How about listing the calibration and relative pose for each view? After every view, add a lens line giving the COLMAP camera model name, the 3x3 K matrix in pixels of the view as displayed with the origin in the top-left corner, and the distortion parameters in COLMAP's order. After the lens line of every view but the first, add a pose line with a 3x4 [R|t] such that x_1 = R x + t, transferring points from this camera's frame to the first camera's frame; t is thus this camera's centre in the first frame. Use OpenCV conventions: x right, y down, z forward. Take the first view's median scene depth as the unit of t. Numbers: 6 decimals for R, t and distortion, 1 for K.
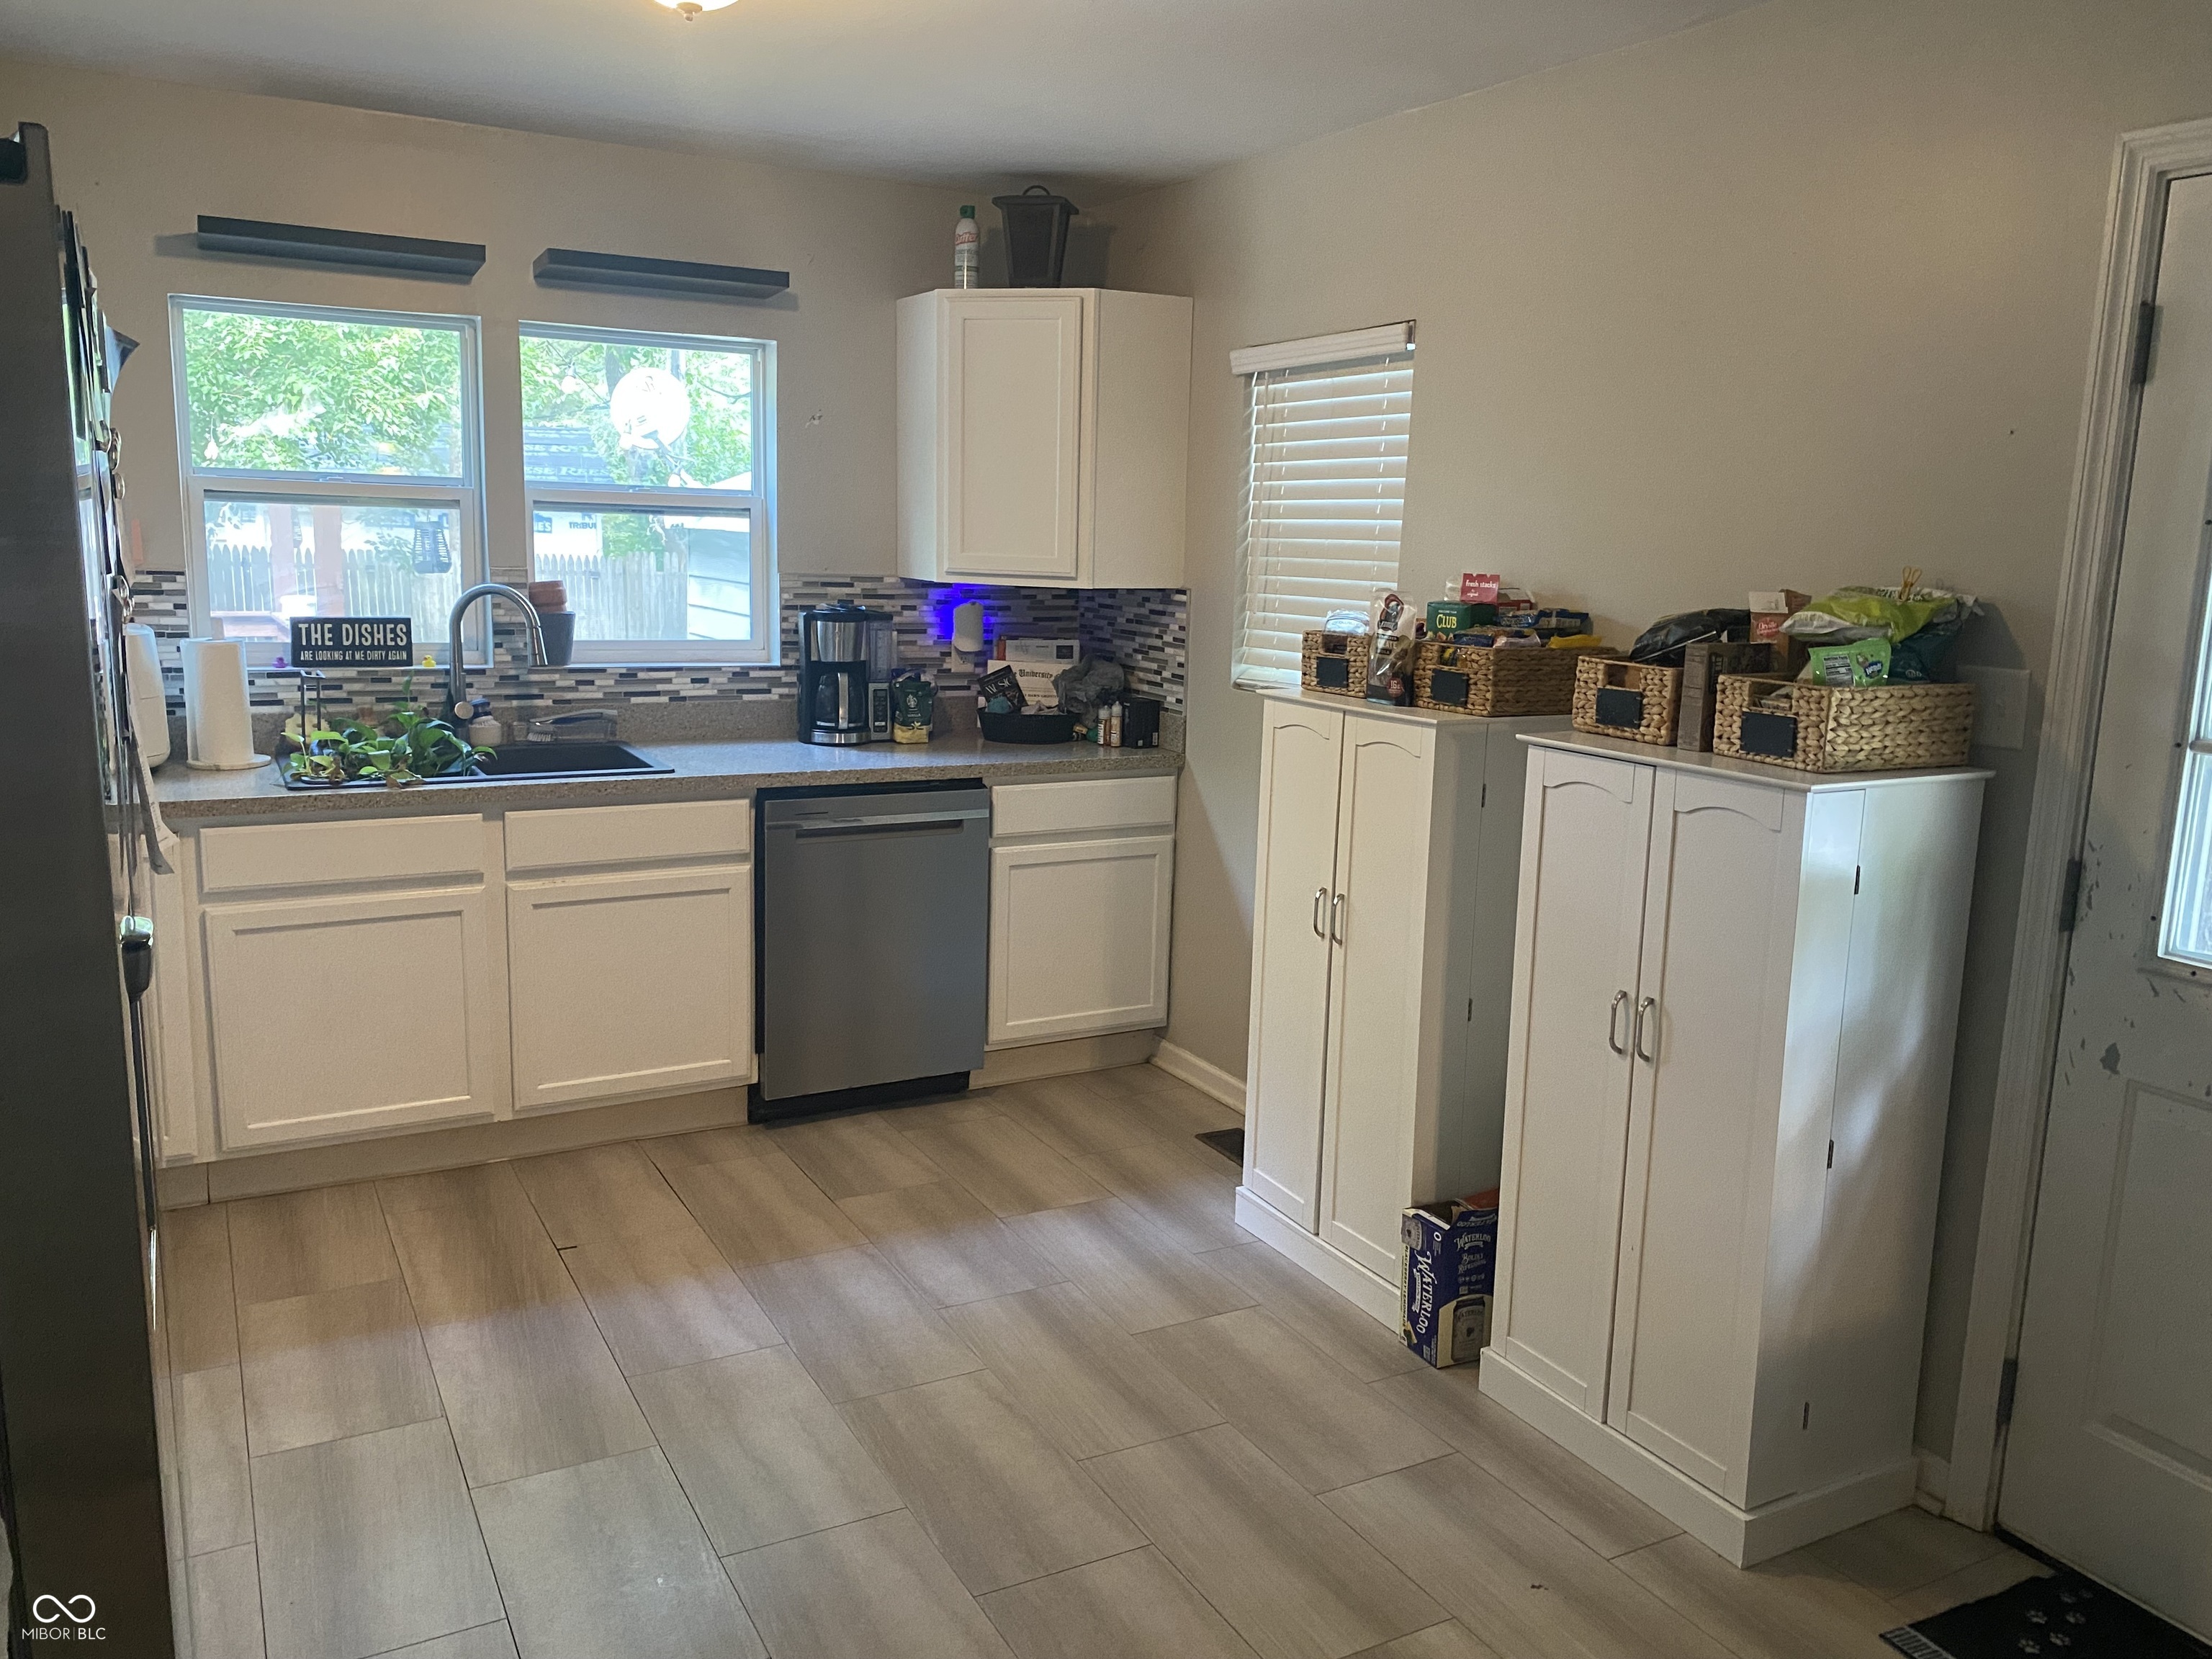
lens RADIAL K [[1671.3, 0, 1106.0], [0, 1671.3, 829.5], [0, 0, 1]] dist [0.014285, -0.004227]
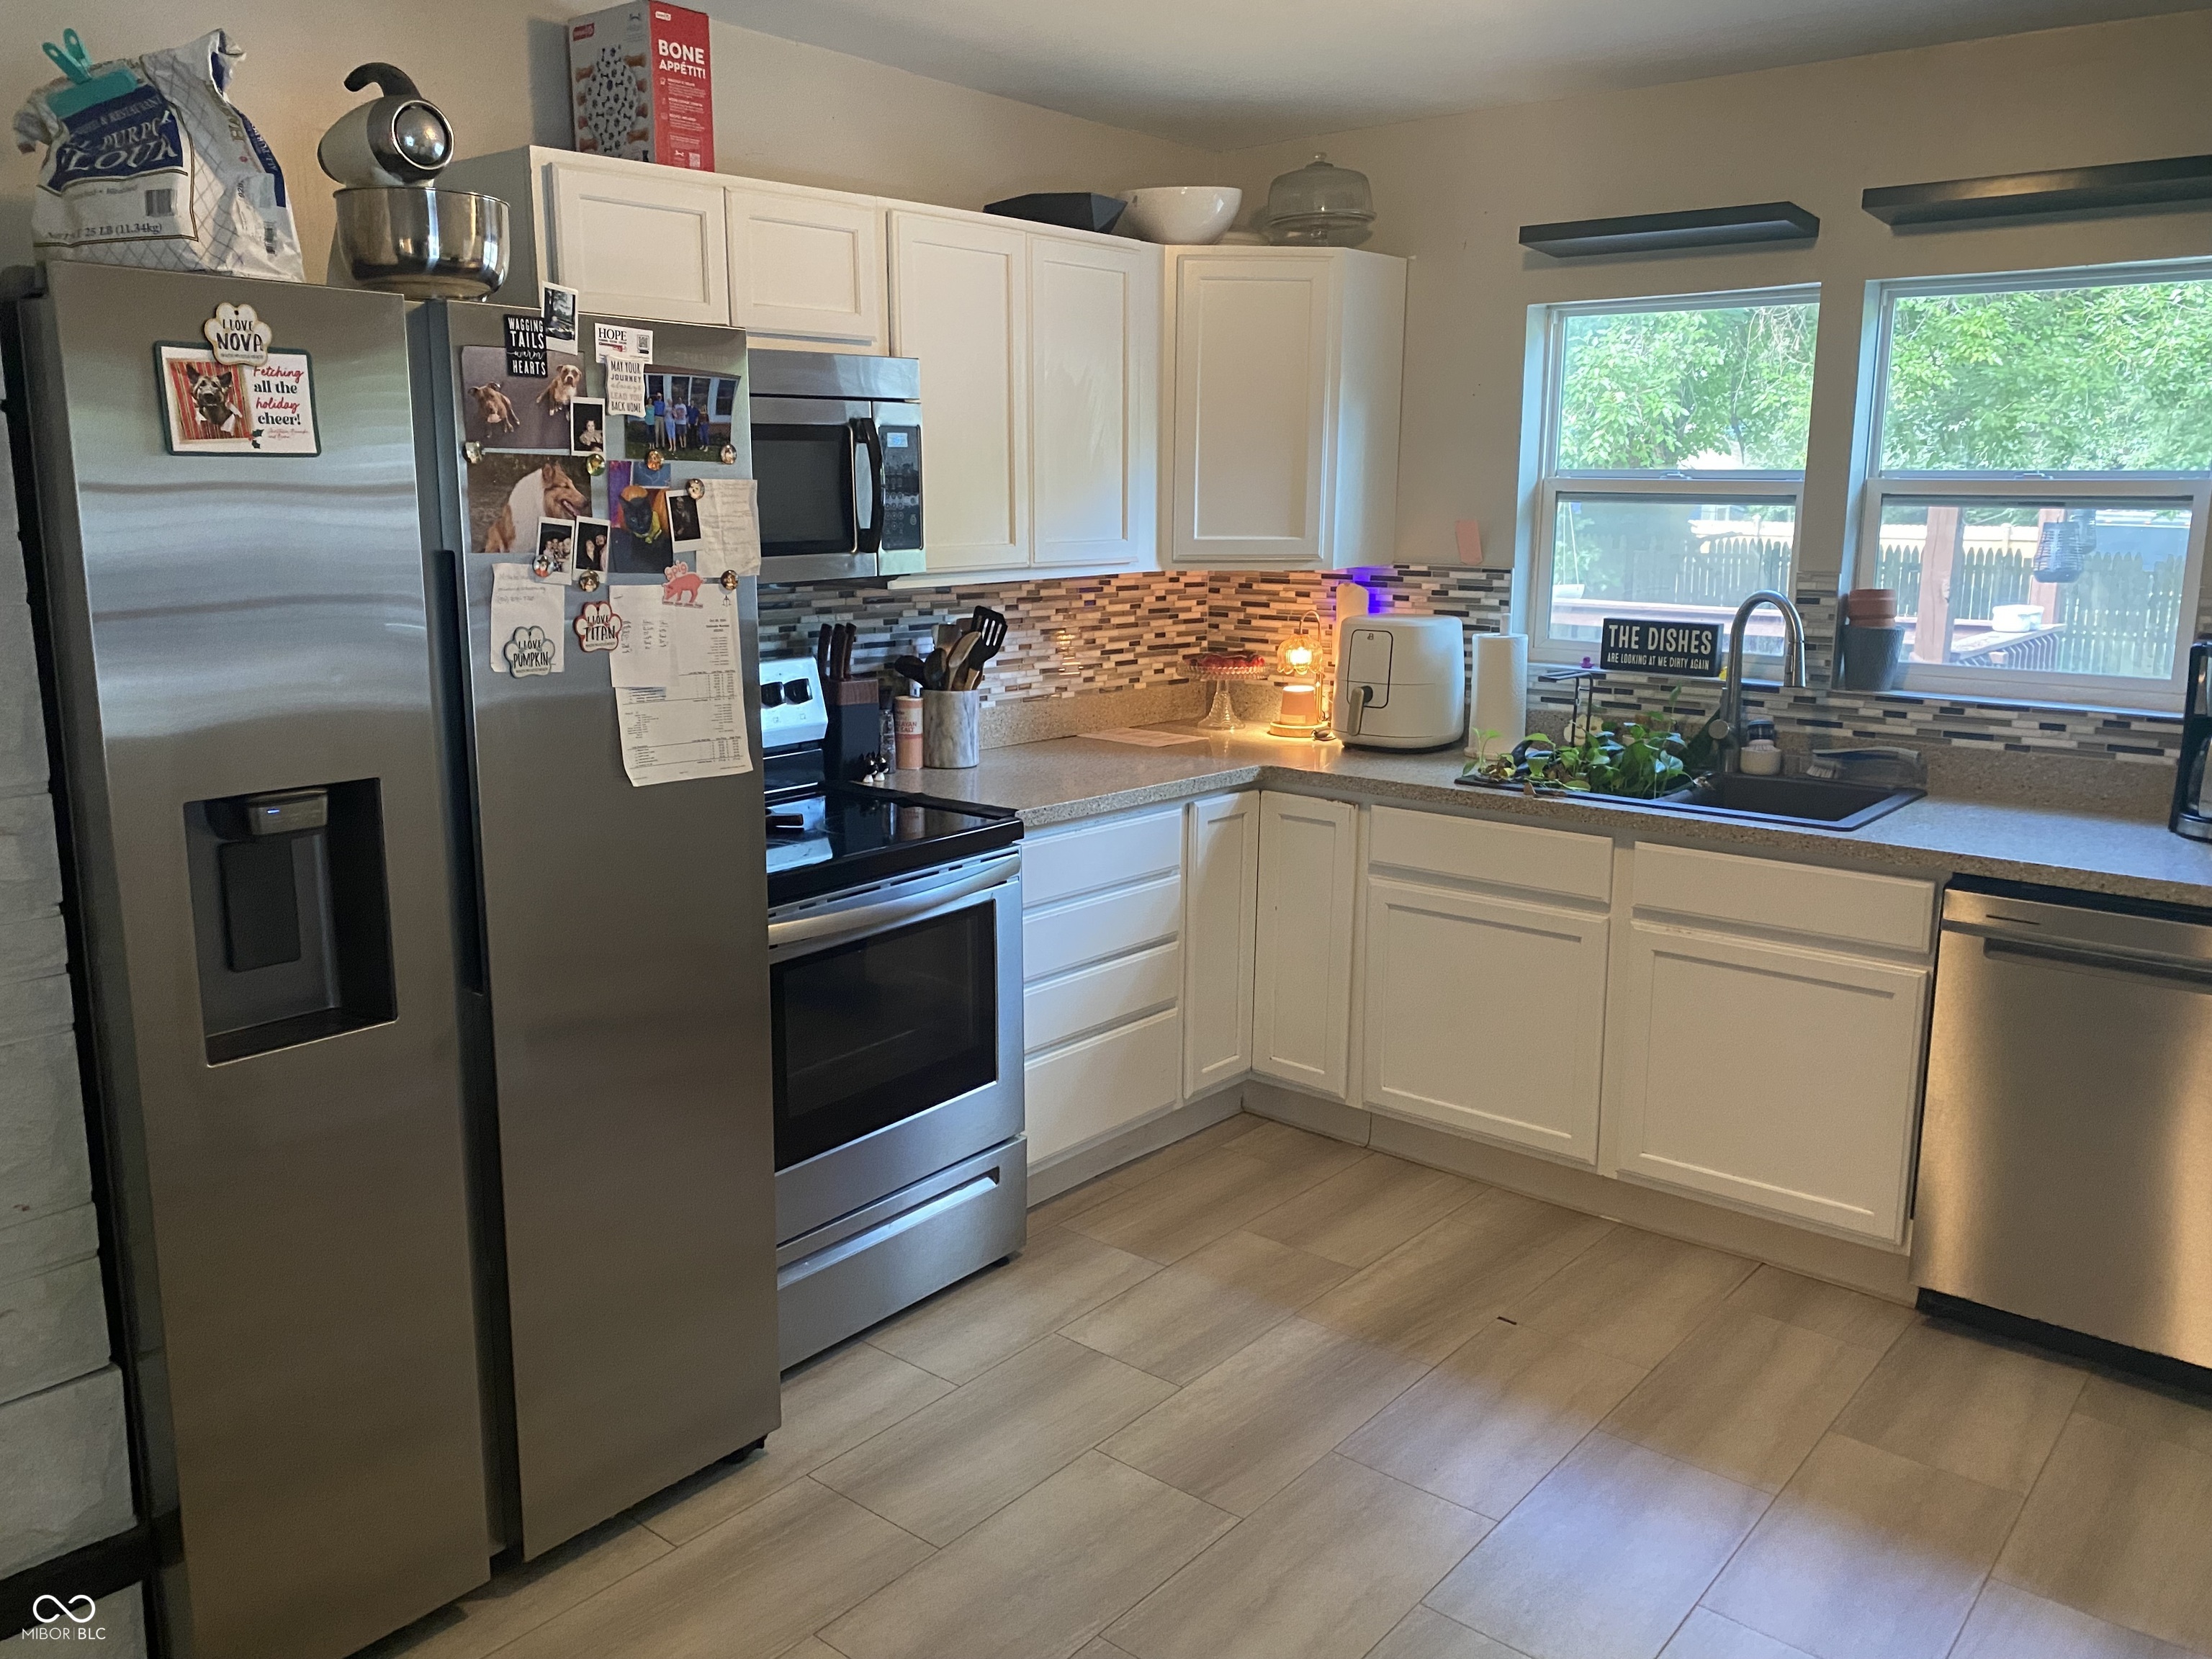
lens RADIAL K [[1685.6, 0, 1103.3], [0, 1685.6, 813.0], [0, 0, 1]] dist [0.020564, 0.002132]
pose [[0.371213, 0.149489, -0.916435, 0.330200], [-0.164042, 0.981990, 0.093736, -0.057626], [0.913942, 0.115538, 0.389050, 0.349454]]
